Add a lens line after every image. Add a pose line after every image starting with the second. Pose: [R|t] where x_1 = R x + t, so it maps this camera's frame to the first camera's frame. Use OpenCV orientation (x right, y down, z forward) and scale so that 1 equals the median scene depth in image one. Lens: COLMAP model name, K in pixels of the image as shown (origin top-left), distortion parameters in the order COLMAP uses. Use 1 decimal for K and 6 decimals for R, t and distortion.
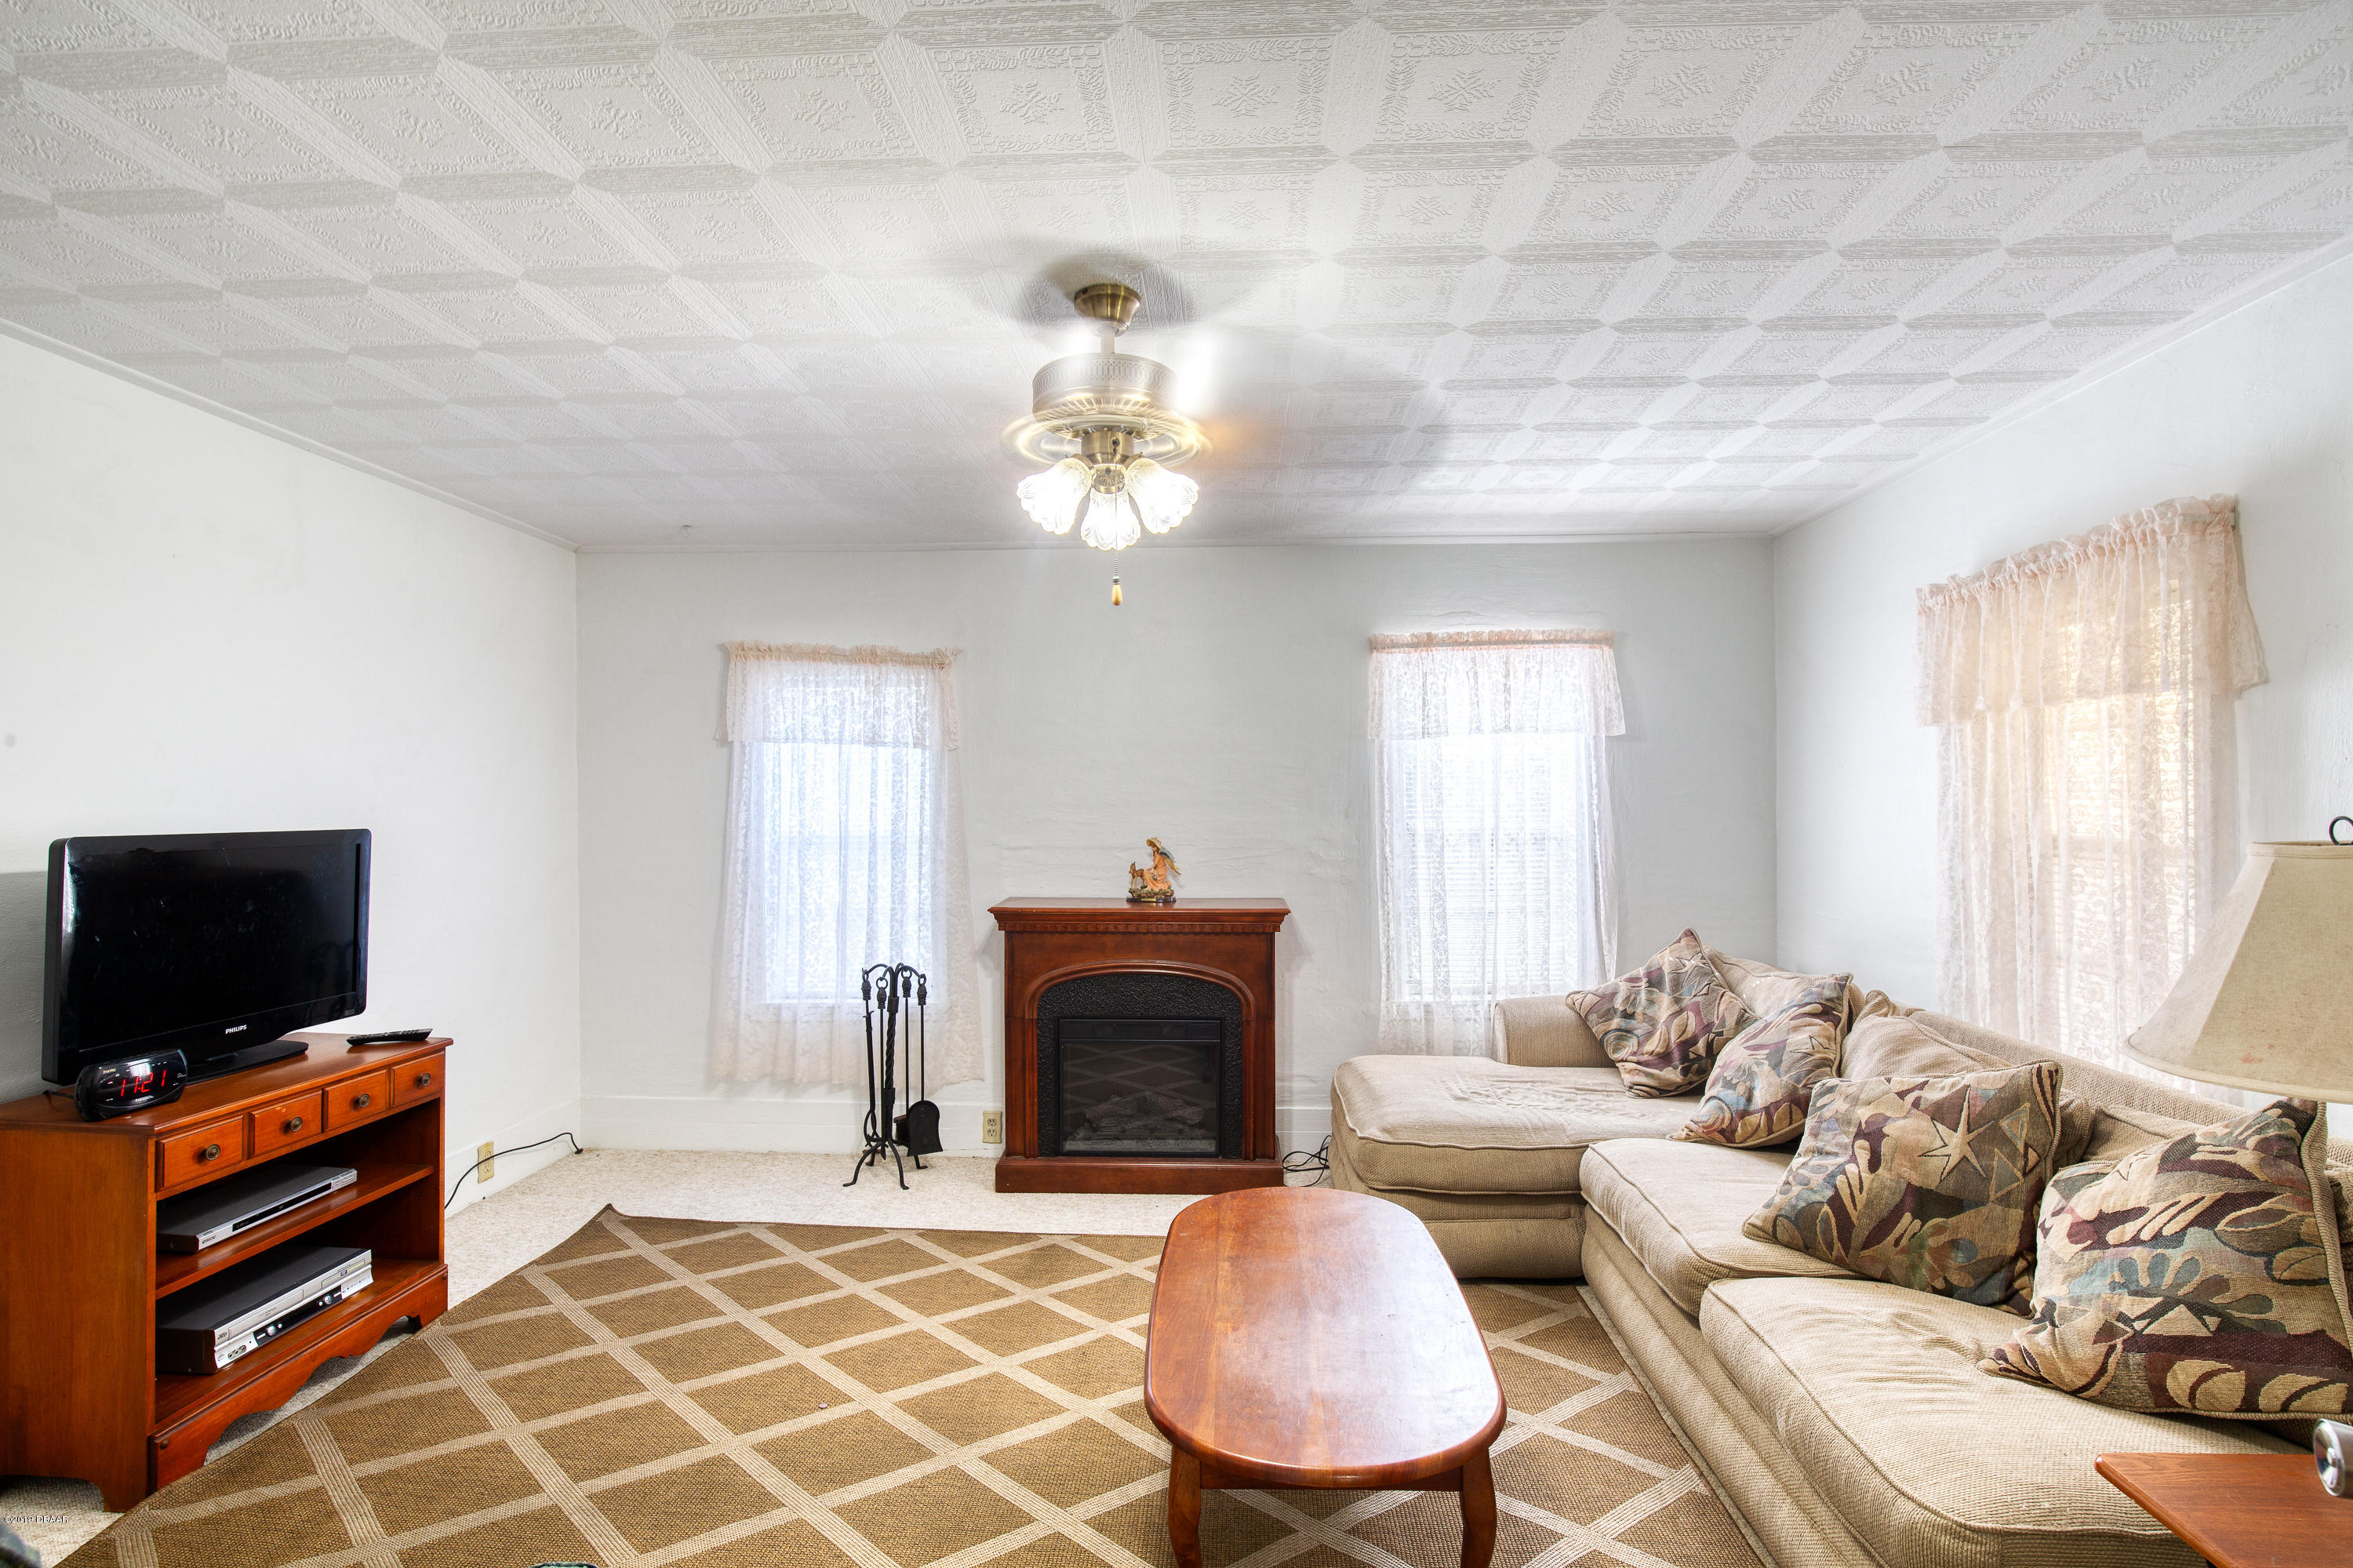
lens RADIAL K [[1108.9, 0, 1178.4], [0, 1108.9, 797.6], [0, 0, 1]] dist [-0.023874, -0.000502]
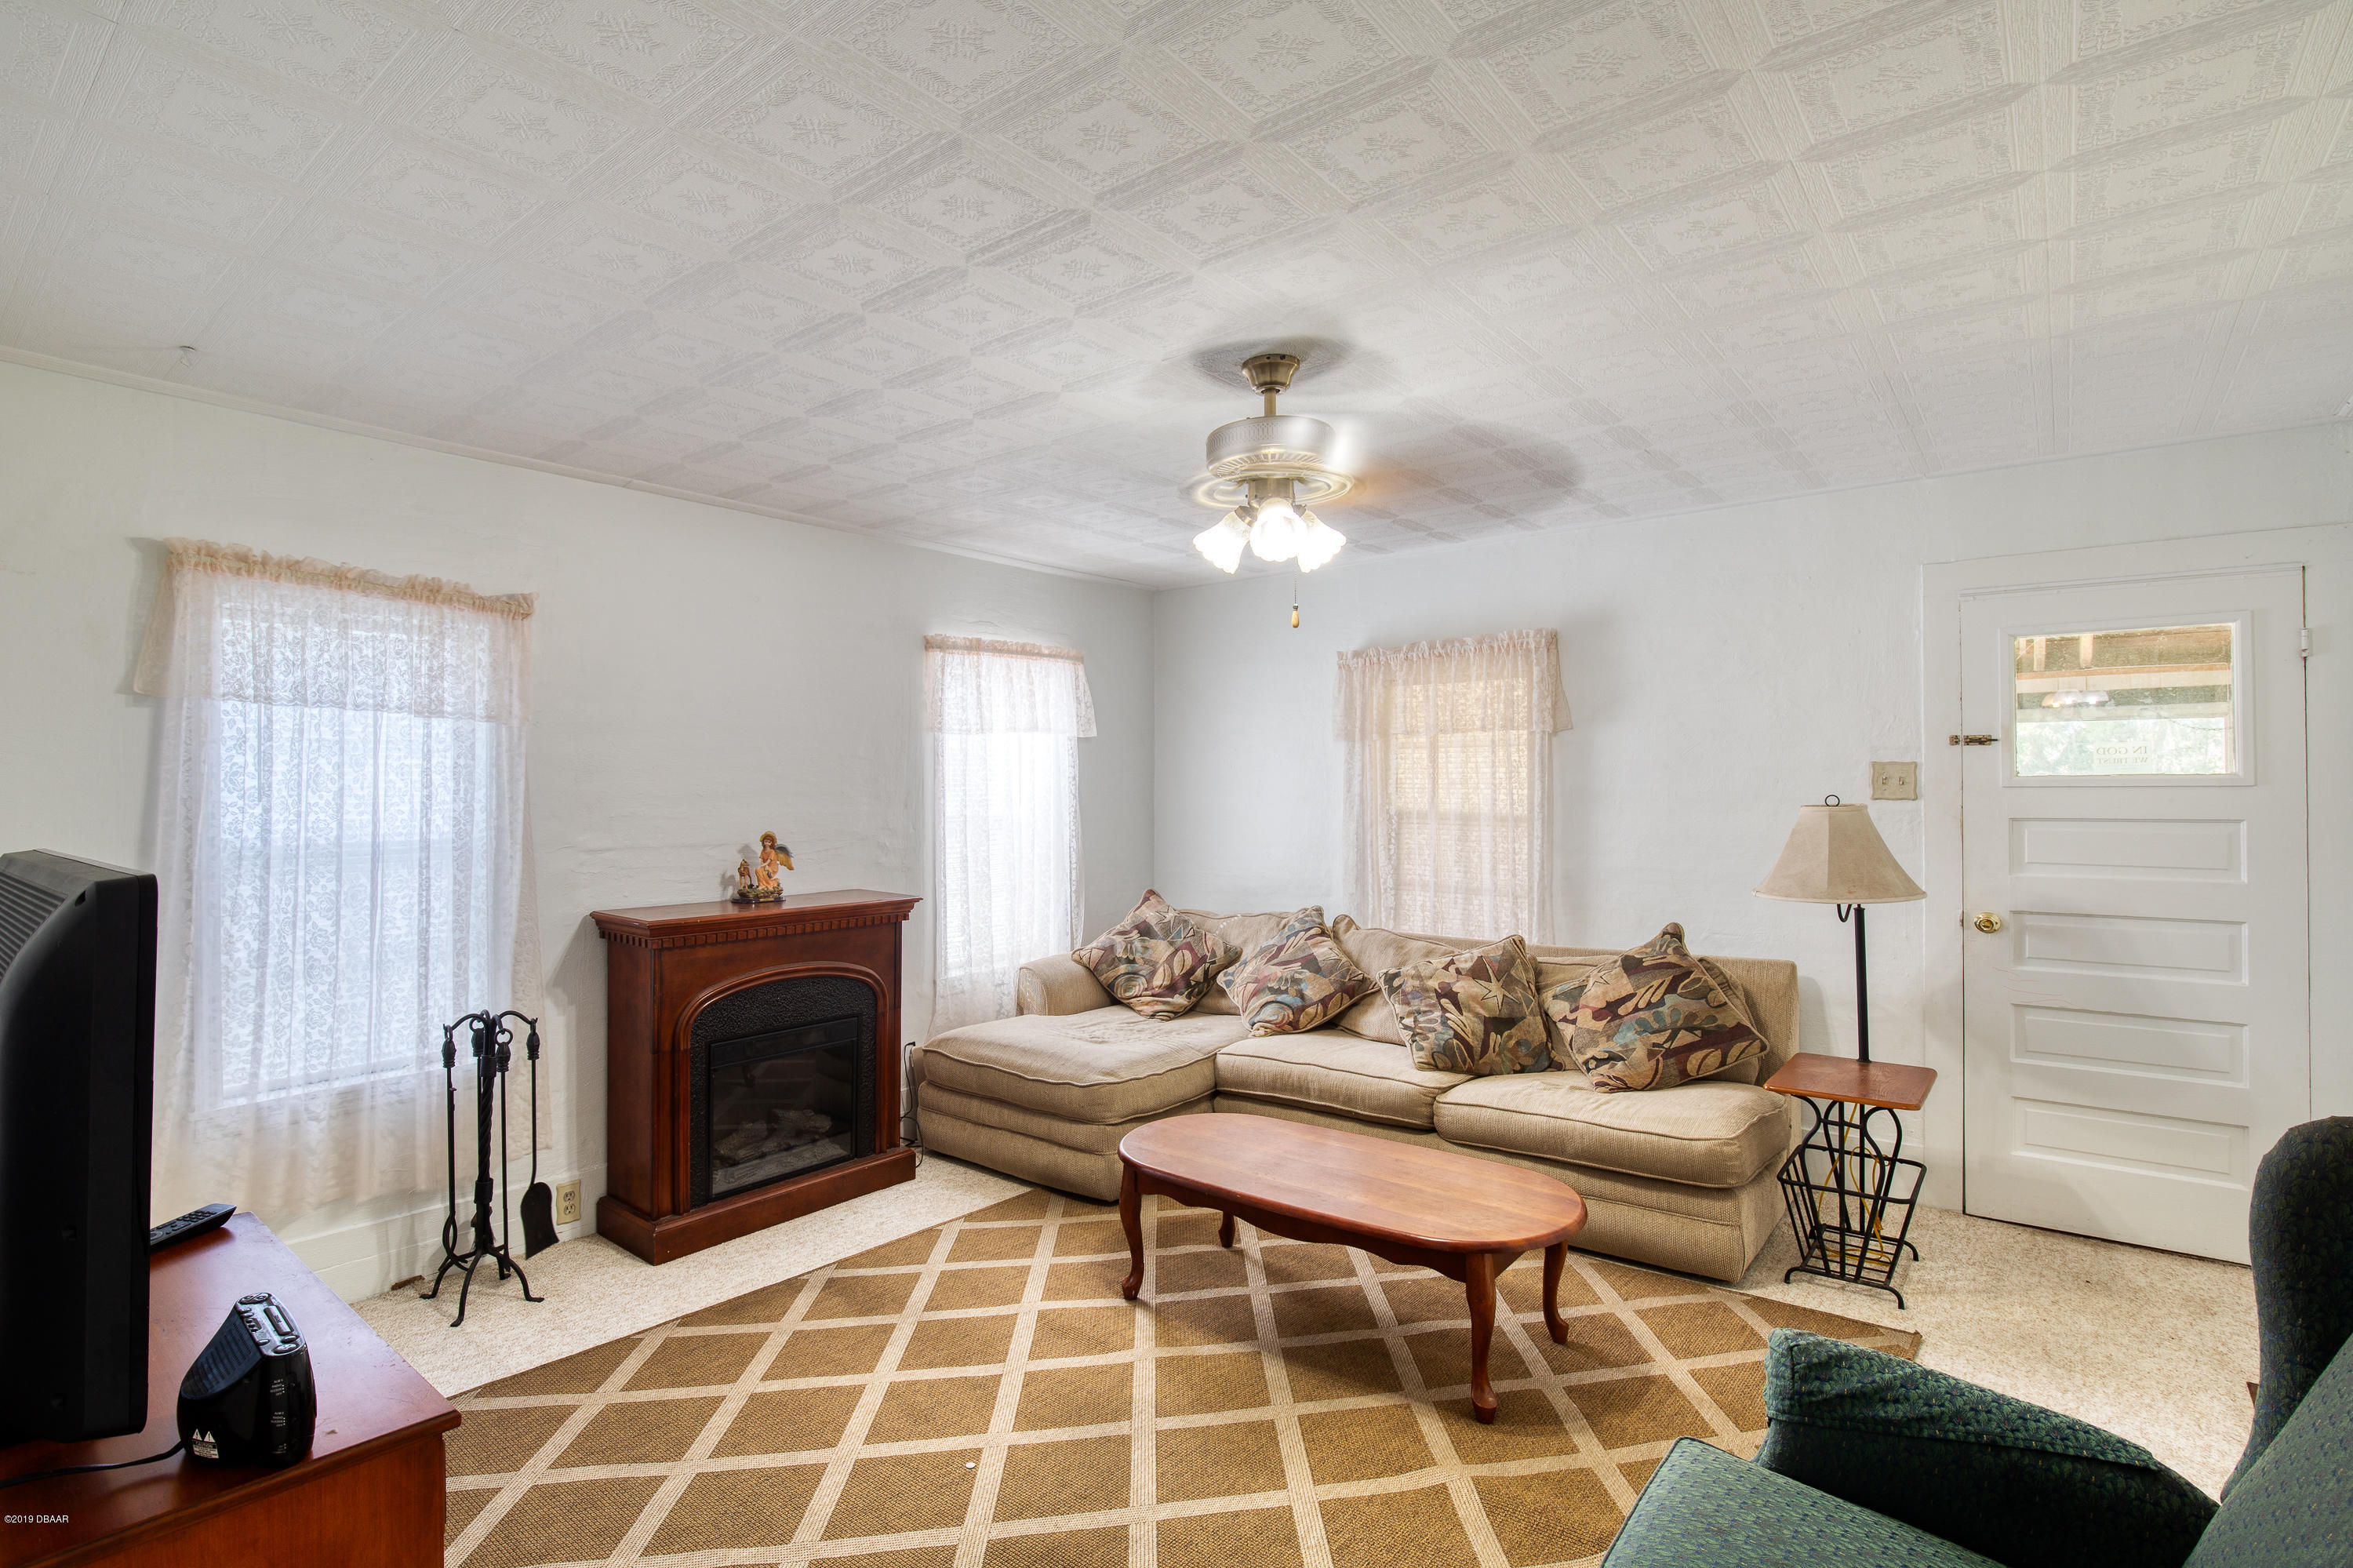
lens RADIAL K [[1089.0, 0, 1173.7], [0, 1089.0, 780.9], [0, 0, 1]] dist [-0.034335, 0.006727]
pose [[0.624823, 0.004641, 0.780752, -0.567188], [0.001359, 0.999974, -0.007032, 0.001007], [-0.780765, 0.005455, 0.624801, 0.199457]]
